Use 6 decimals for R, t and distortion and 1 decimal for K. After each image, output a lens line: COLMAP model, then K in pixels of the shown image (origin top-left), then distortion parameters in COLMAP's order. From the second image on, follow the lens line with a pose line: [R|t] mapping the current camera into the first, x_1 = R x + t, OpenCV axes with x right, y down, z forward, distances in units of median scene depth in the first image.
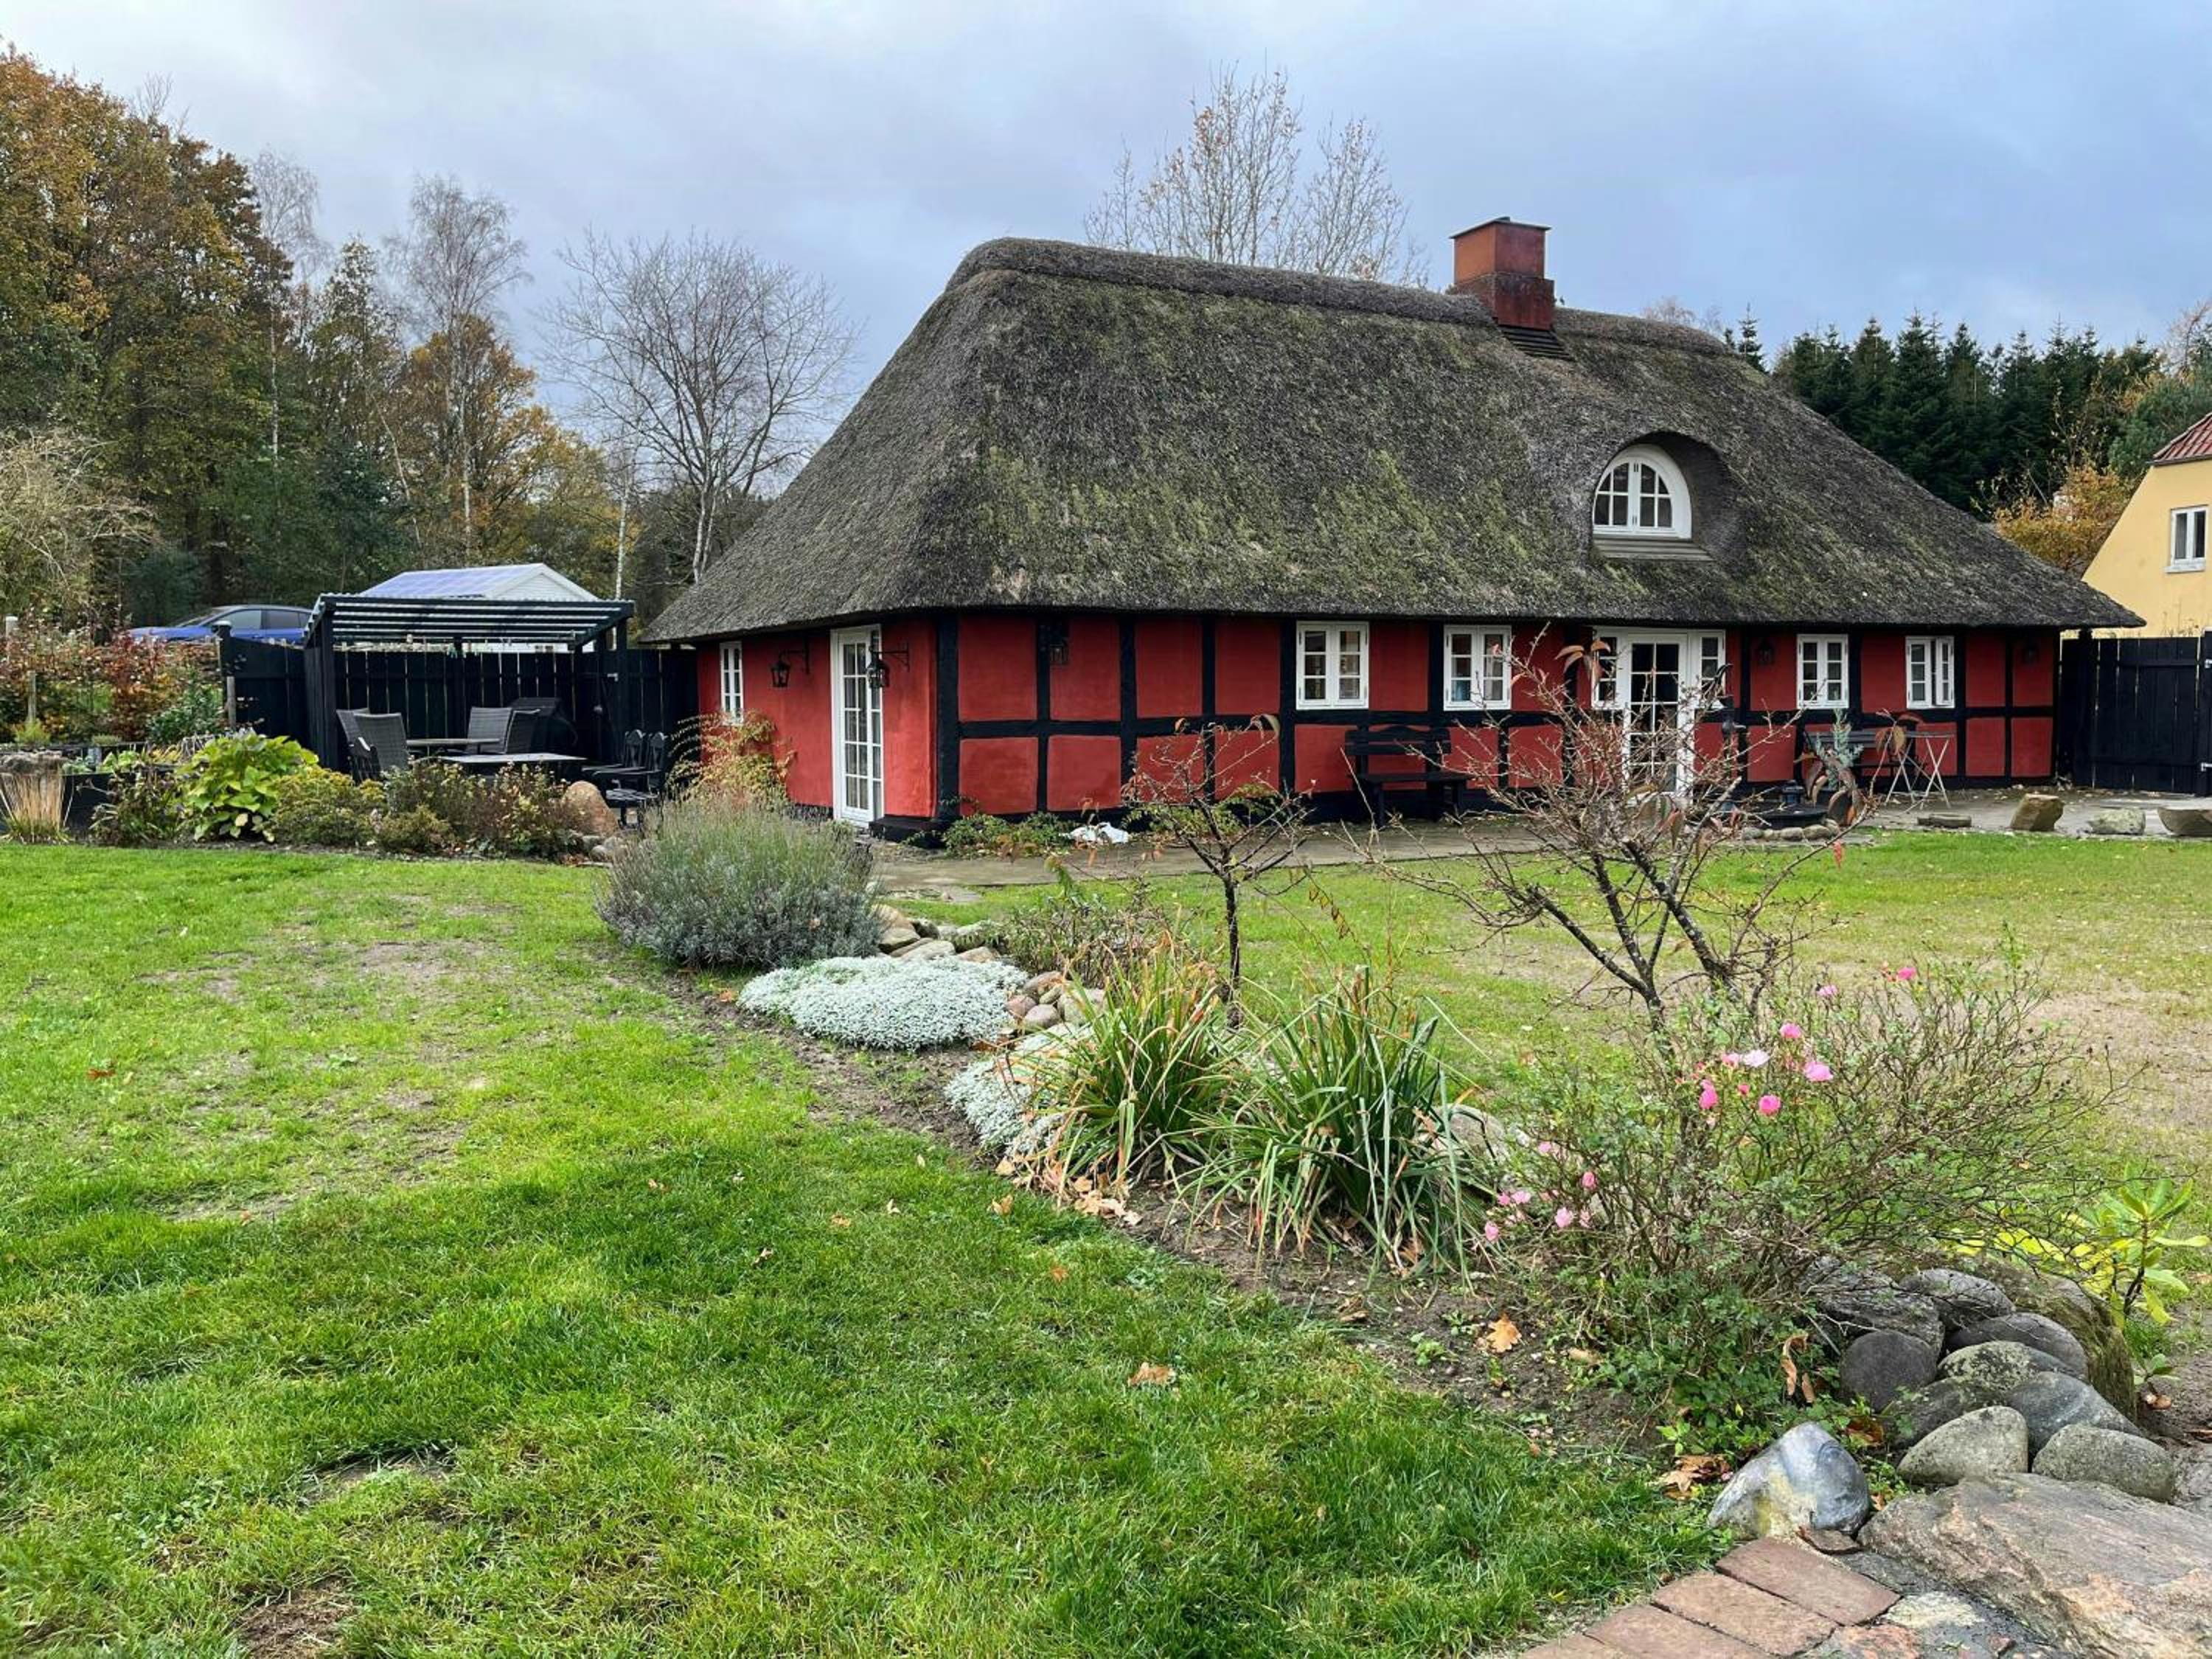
lens RADIAL K [[1679.1, 0, 1097.2], [0, 1679.1, 785.4], [0, 0, 1]] dist [0.073422, -0.087084]
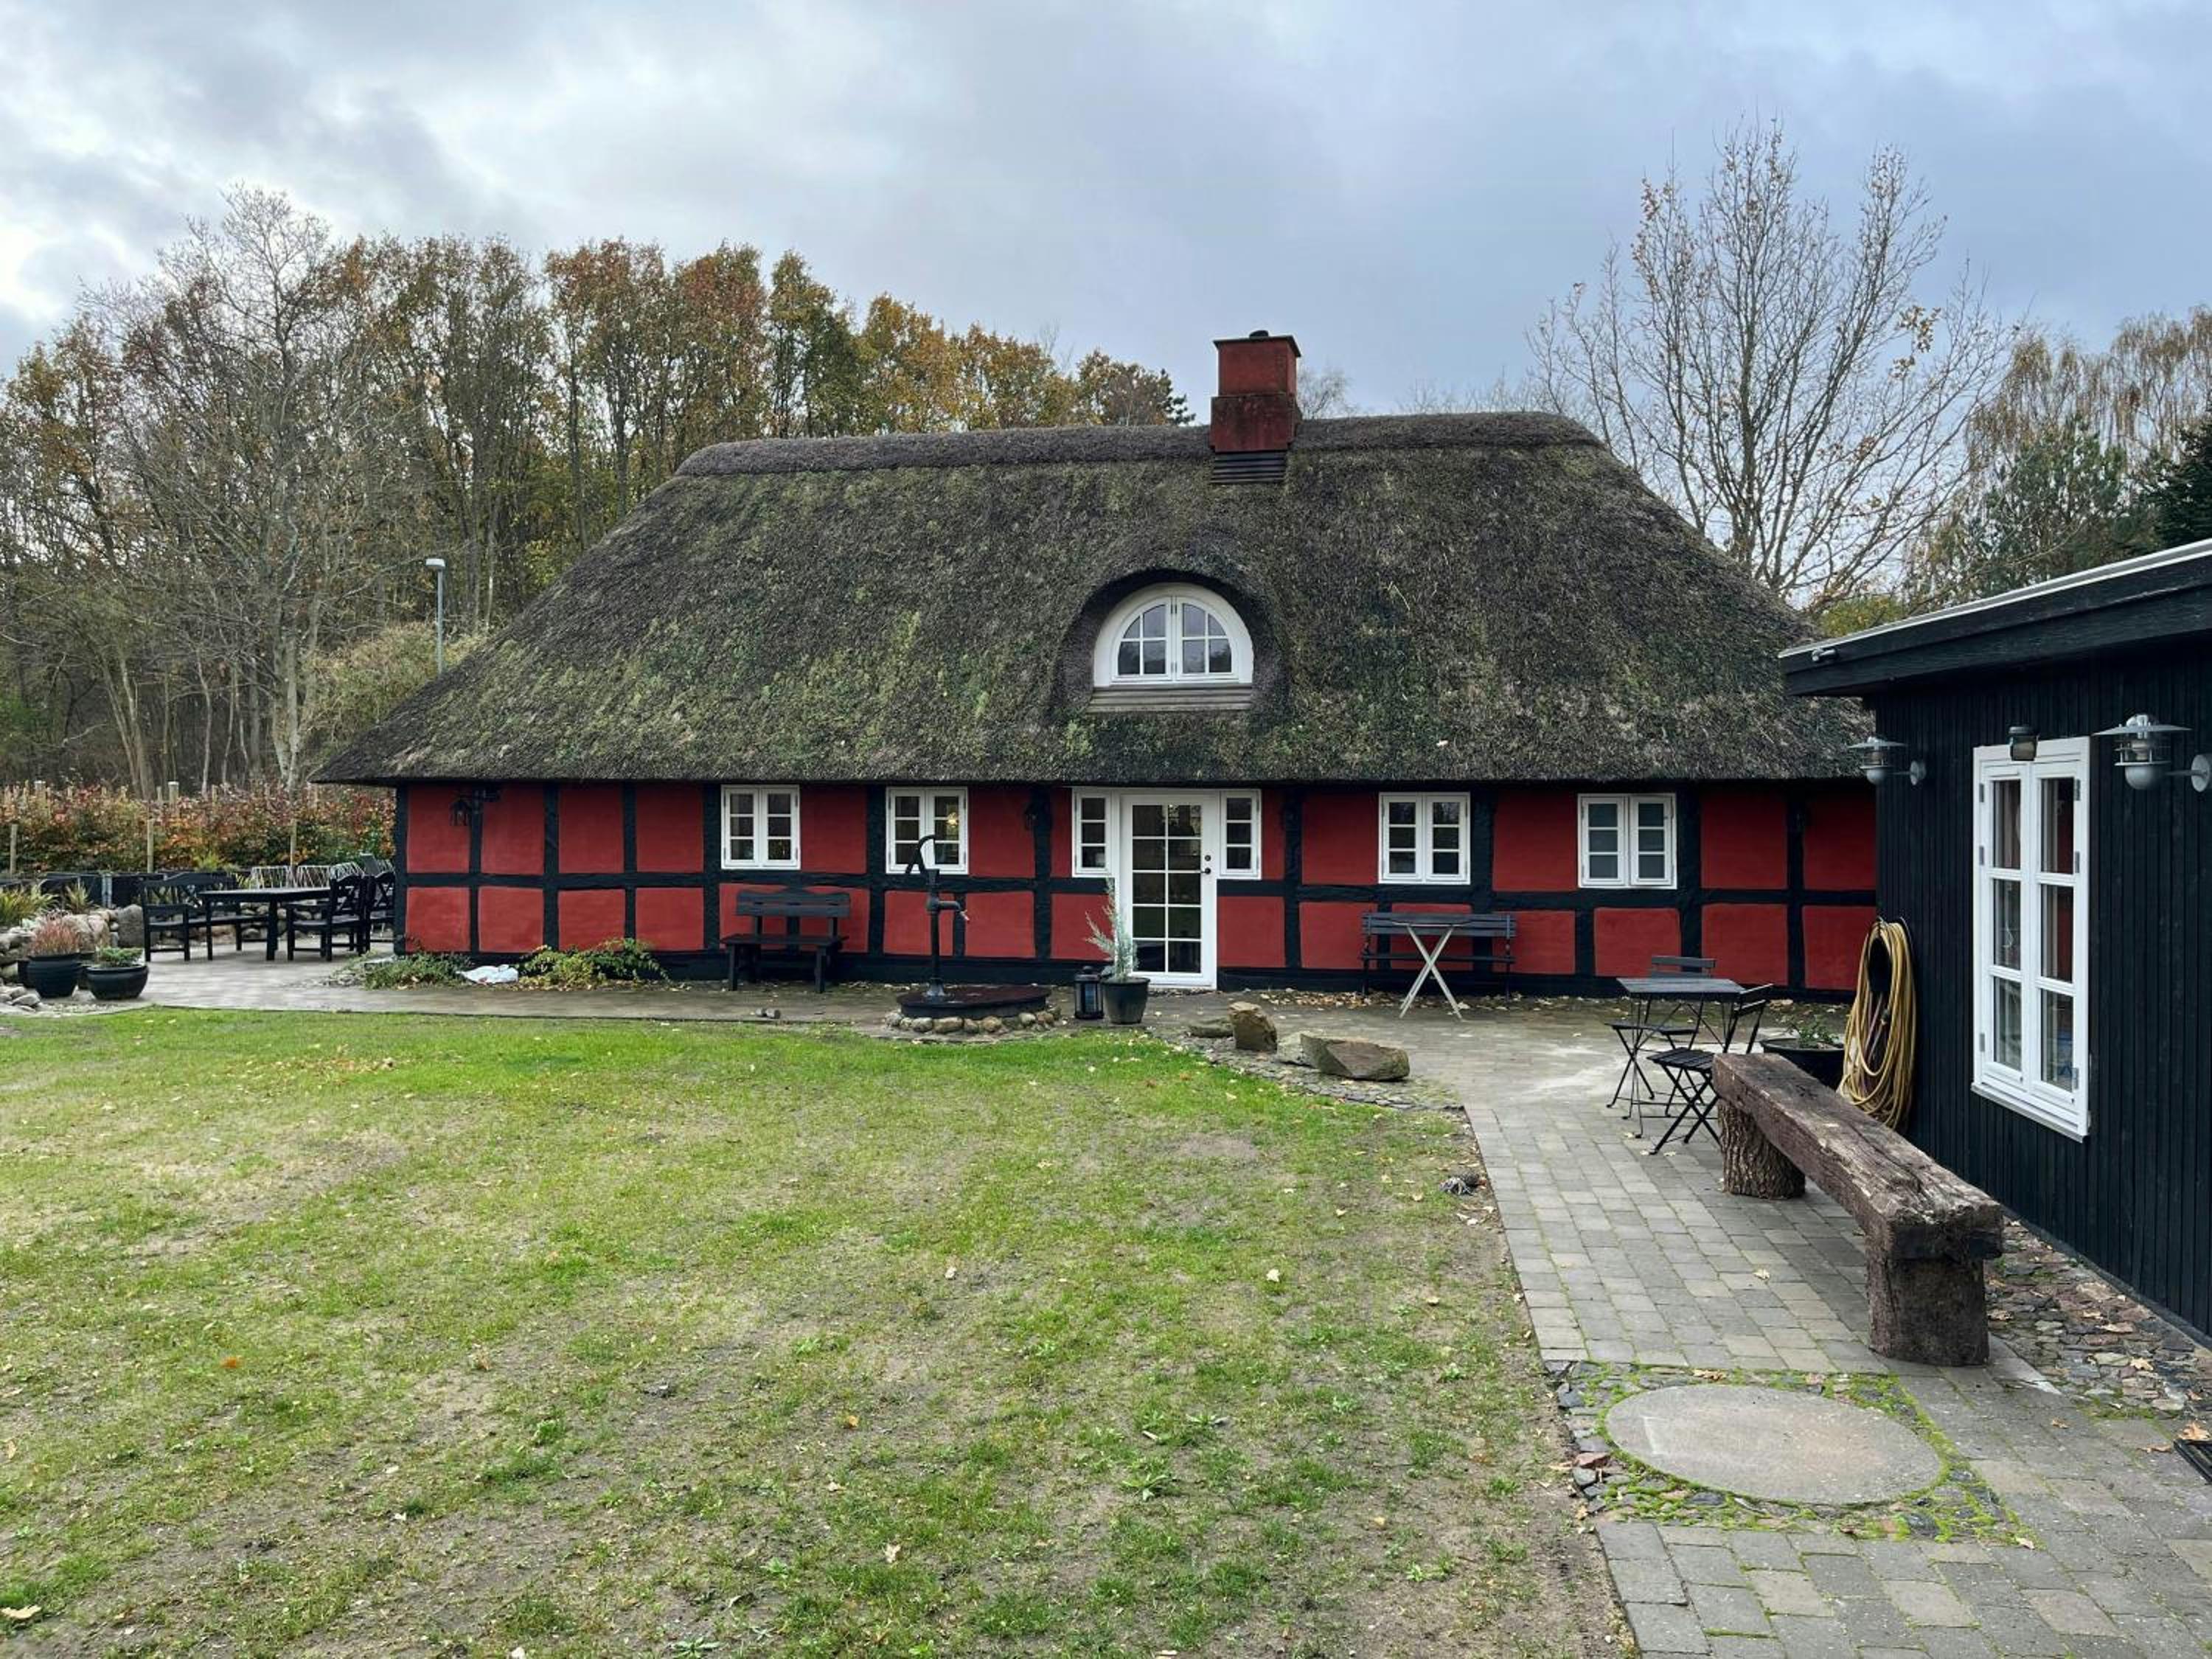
lens RADIAL K [[1683.1, 0, 1106.0], [0, 1683.1, 829.5], [0, 0, 1]] dist [0.071254, -0.102491]
pose [[0.777295, 0.013436, -0.628993, 0.855897], [-0.042443, 0.998614, -0.031119, -0.041792], [0.627703, 0.050885, 0.776788, 0.291898]]
